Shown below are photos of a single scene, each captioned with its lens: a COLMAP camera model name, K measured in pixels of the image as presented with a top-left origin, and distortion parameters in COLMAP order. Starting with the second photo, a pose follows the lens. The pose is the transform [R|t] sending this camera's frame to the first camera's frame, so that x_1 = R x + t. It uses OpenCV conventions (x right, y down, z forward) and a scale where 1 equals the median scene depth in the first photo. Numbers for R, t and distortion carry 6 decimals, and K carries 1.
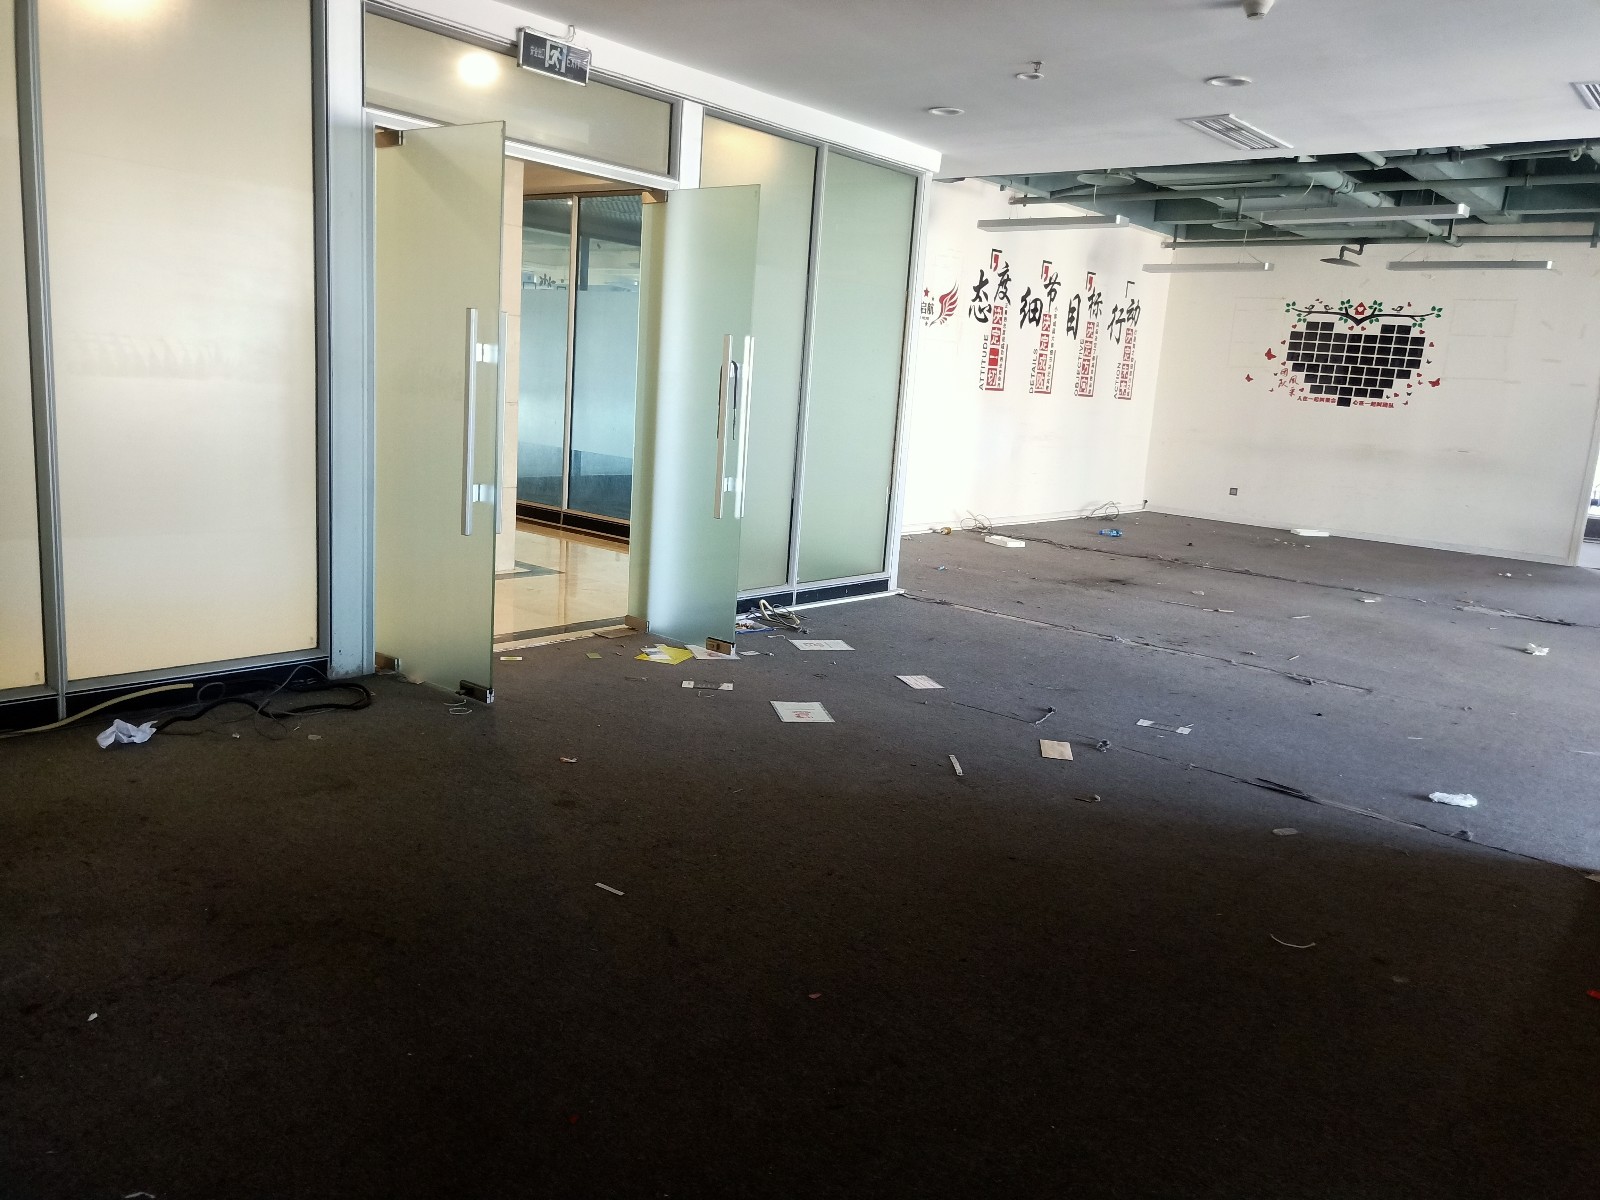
lens RADIAL K [[1204.2, 0, 791.6], [0, 1204.2, 606.2], [0, 0, 1]] dist [0.040604, -0.026832]
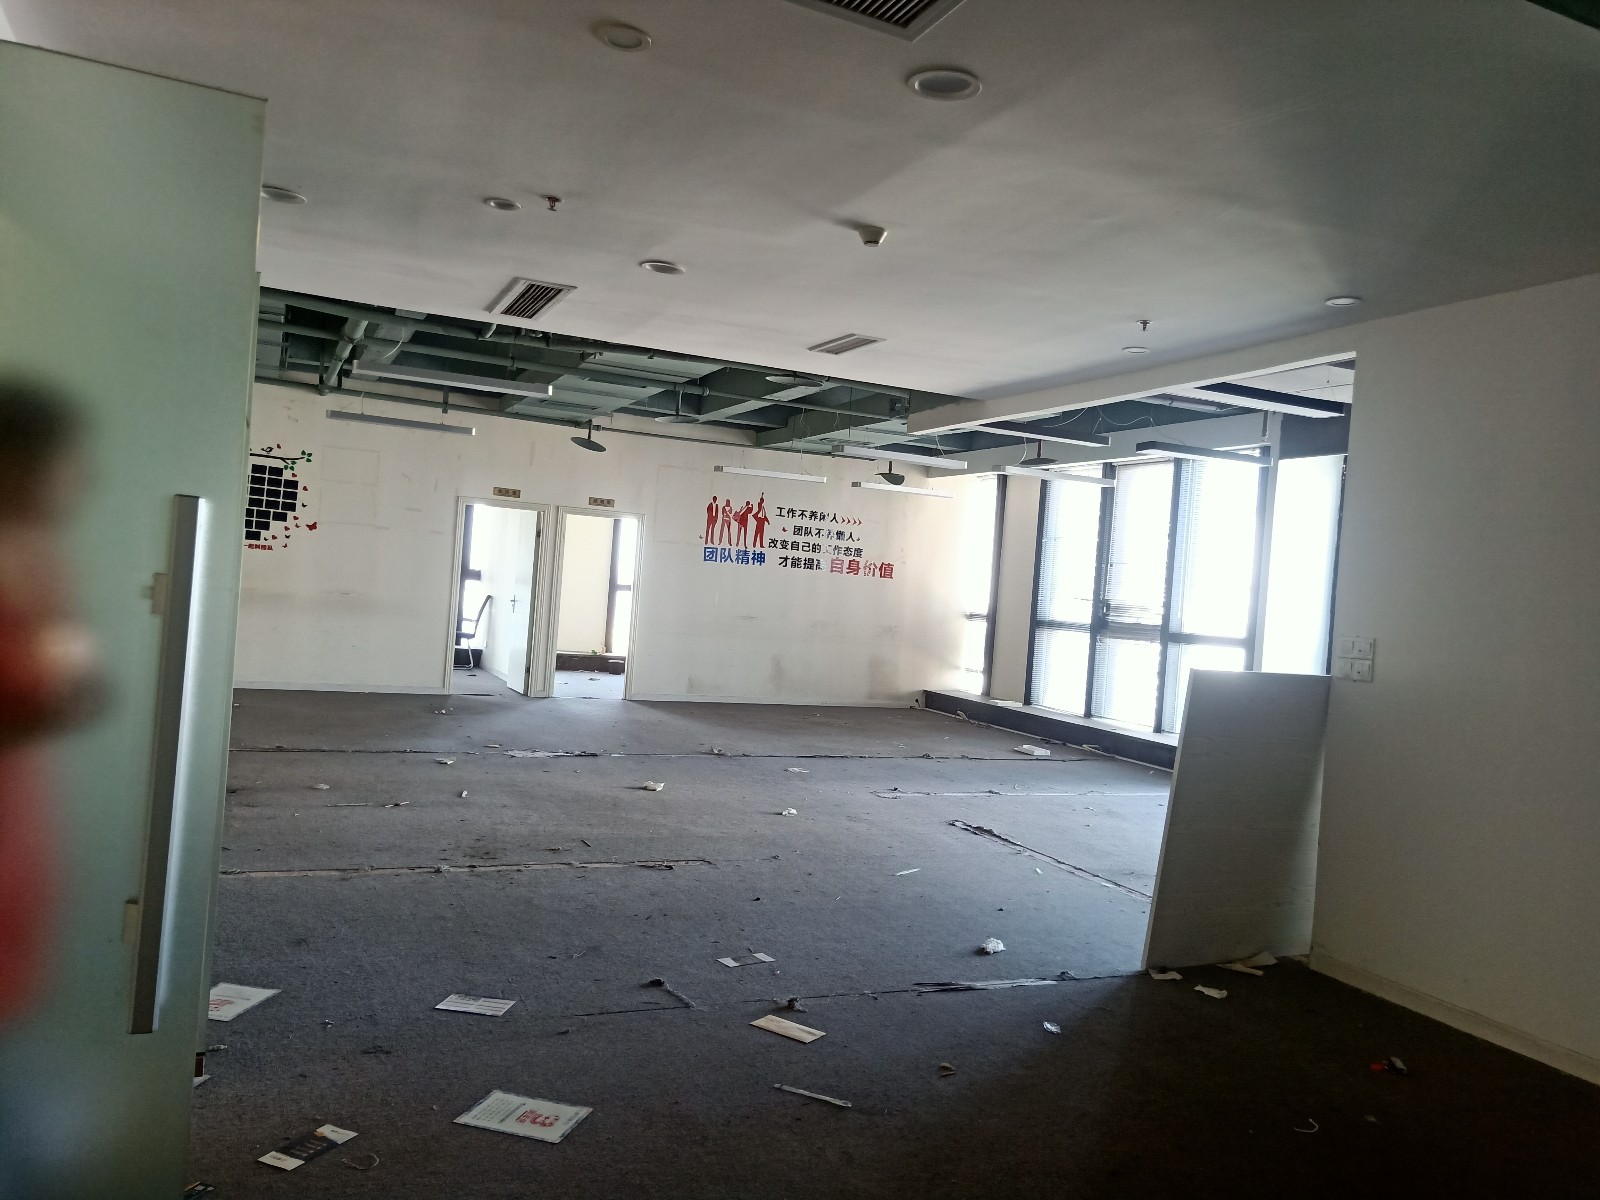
lens RADIAL K [[1204.2, 0, 794.8], [0, 1204.2, 596.3], [0, 0, 1]] dist [0.040604, -0.026832]
pose [[0.432259, -0.041575, 0.900791, -0.196828], [0.125592, 0.991976, -0.014484, -0.062675], [-0.892961, 0.119393, 0.434012, 0.222205]]
